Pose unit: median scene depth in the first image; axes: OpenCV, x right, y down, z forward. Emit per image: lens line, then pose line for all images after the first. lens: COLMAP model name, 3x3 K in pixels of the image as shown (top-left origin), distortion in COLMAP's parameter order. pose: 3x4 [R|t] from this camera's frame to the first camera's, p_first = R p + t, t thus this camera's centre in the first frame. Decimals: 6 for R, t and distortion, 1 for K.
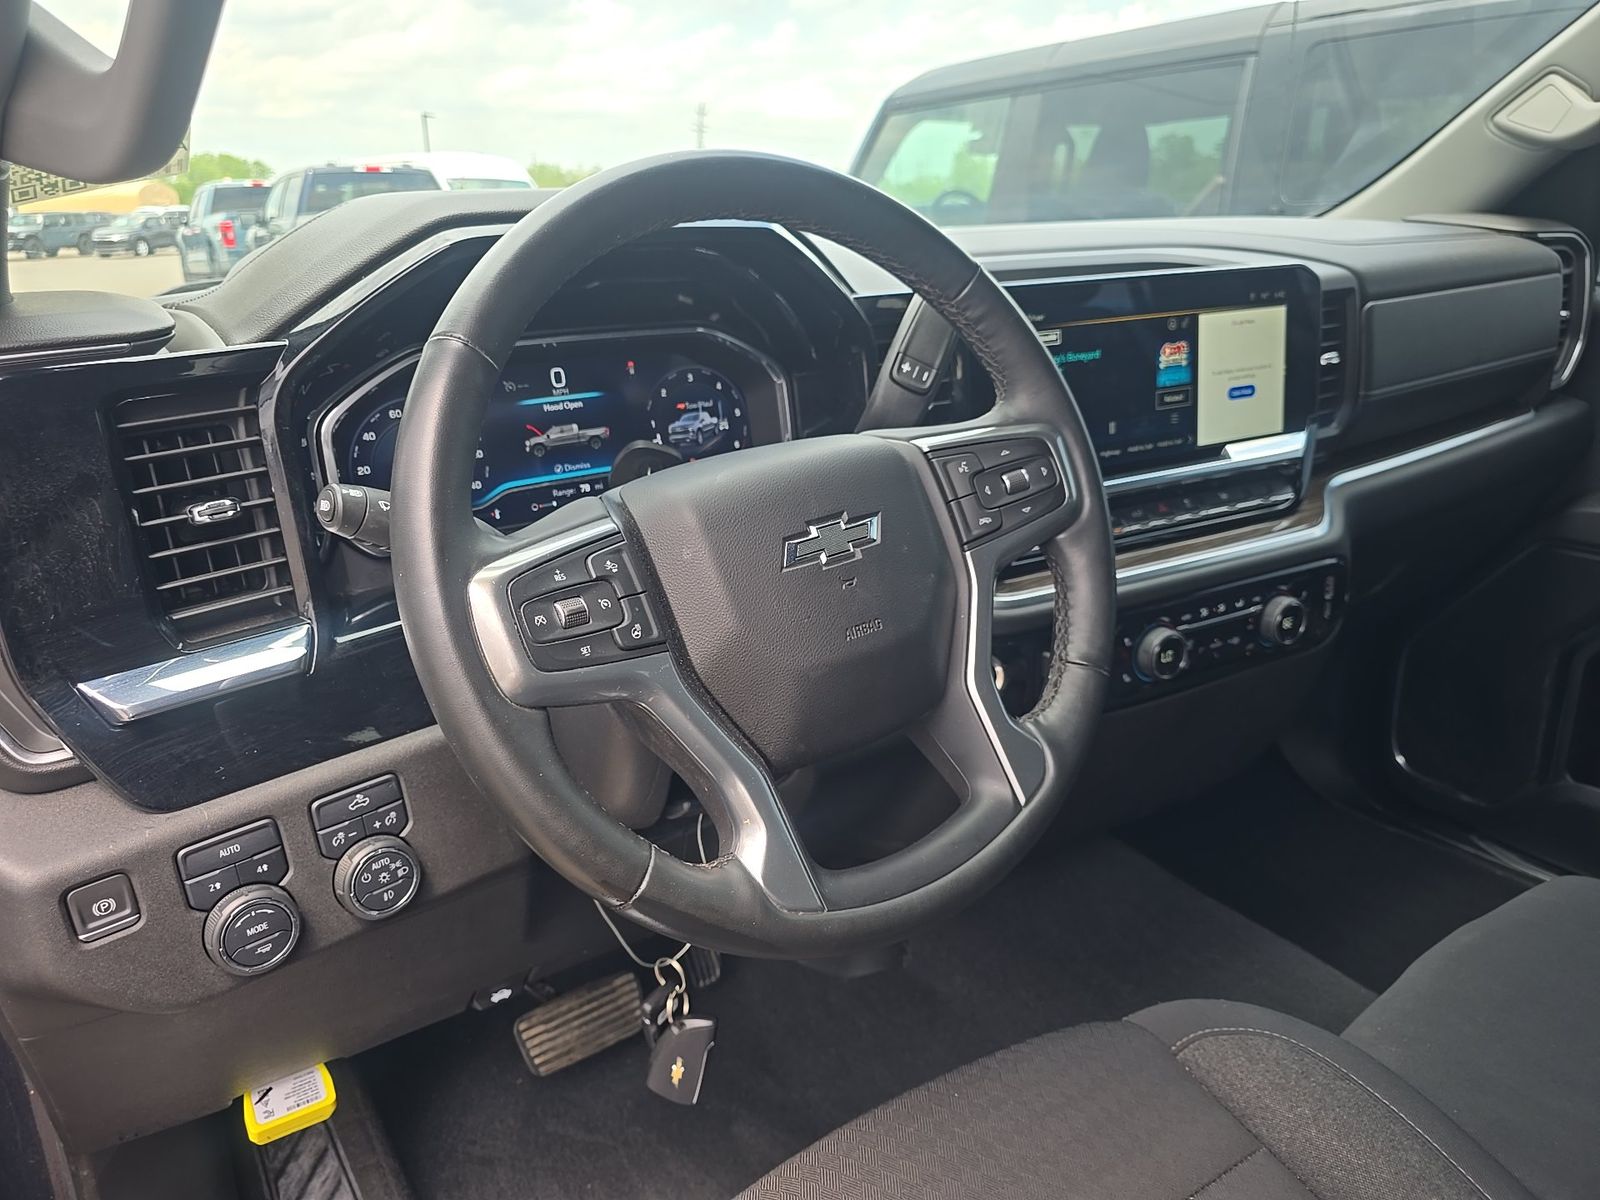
lens RADIAL K [[1101.1, 0, 804.0], [0, 1101.1, 605.9], [0, 0, 1]] dist [0.026581, -0.000440]
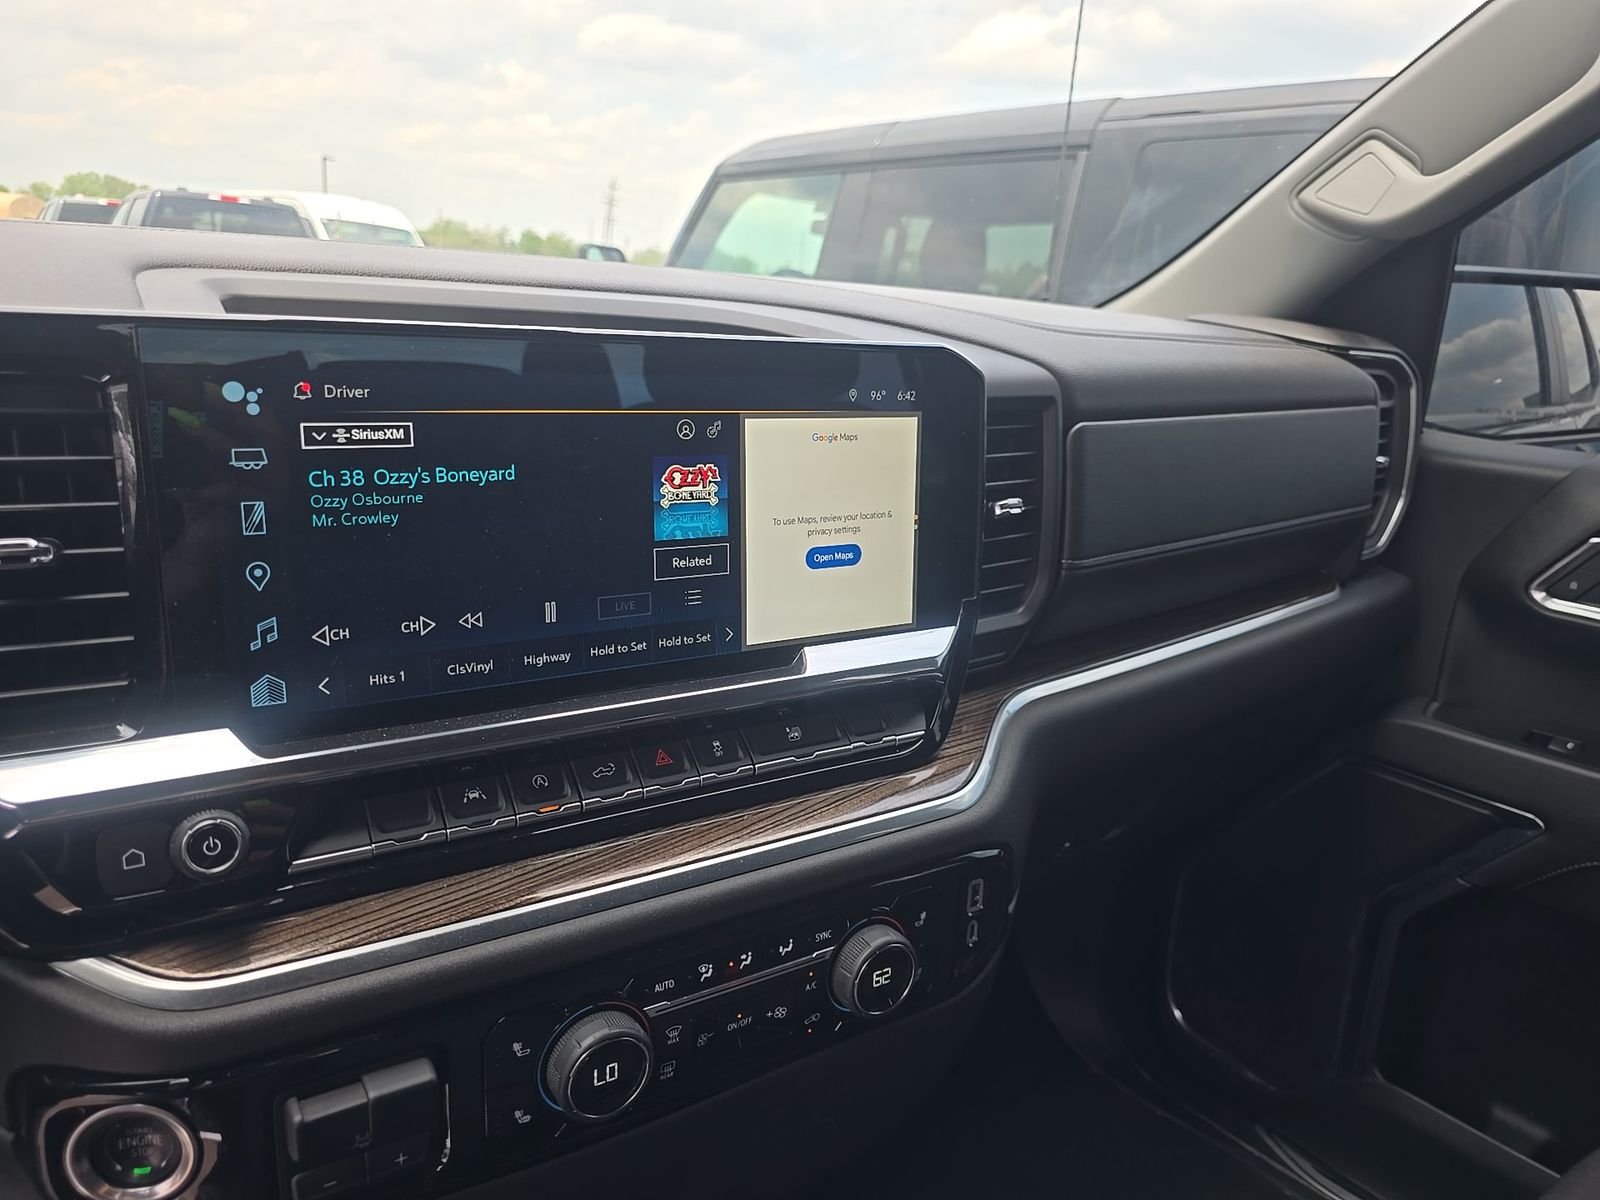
lens RADIAL K [[1048.9, 0, 800.0], [0, 1048.9, 600.0], [0, 0, 1]] dist [0.054229, -0.032194]
pose [[0.994313, 0.068831, 0.081259, 0.308950], [-0.063444, 0.995726, -0.067118, -0.122226], [-0.085531, 0.061581, 0.994431, 0.423083]]
